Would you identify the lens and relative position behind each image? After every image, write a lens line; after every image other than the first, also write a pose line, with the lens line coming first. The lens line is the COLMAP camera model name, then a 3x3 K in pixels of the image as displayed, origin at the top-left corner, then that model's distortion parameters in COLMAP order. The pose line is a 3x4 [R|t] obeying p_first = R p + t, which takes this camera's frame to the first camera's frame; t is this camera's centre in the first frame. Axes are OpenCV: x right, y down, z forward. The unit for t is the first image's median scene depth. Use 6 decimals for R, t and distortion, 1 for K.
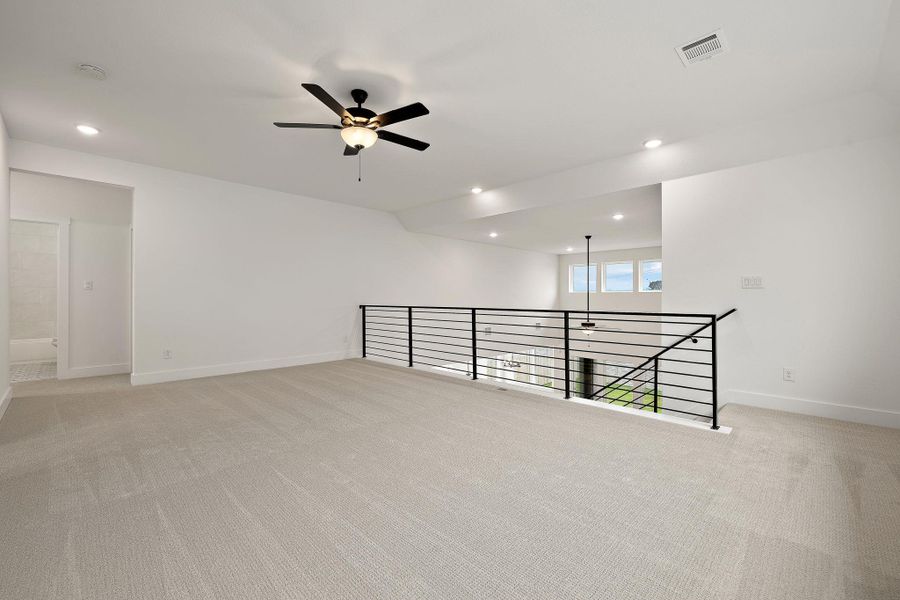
lens RADIAL K [[374.9, 0, 450.7], [0, 374.9, 296.3], [0, 0, 1]] dist [-0.004363, -0.000263]
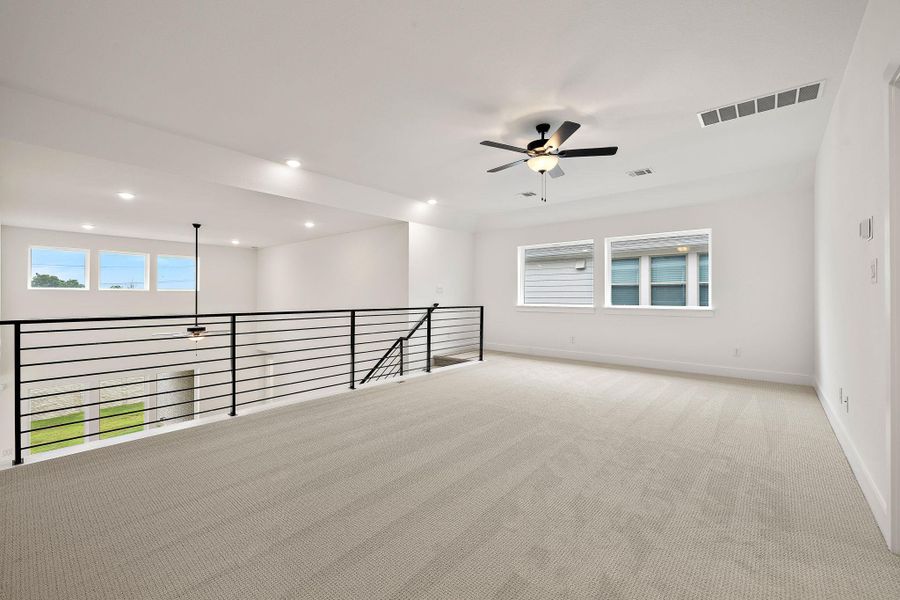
lens RADIAL K [[374.9, 0, 452.4], [0, 374.9, 299.4], [0, 0, 1]] dist [-0.004363, -0.000263]
pose [[-0.081368, -0.005688, 0.996668, -0.848331], [-0.002010, 0.999983, 0.005543, 0.001403], [-0.996682, -0.001552, -0.081378, 0.829268]]
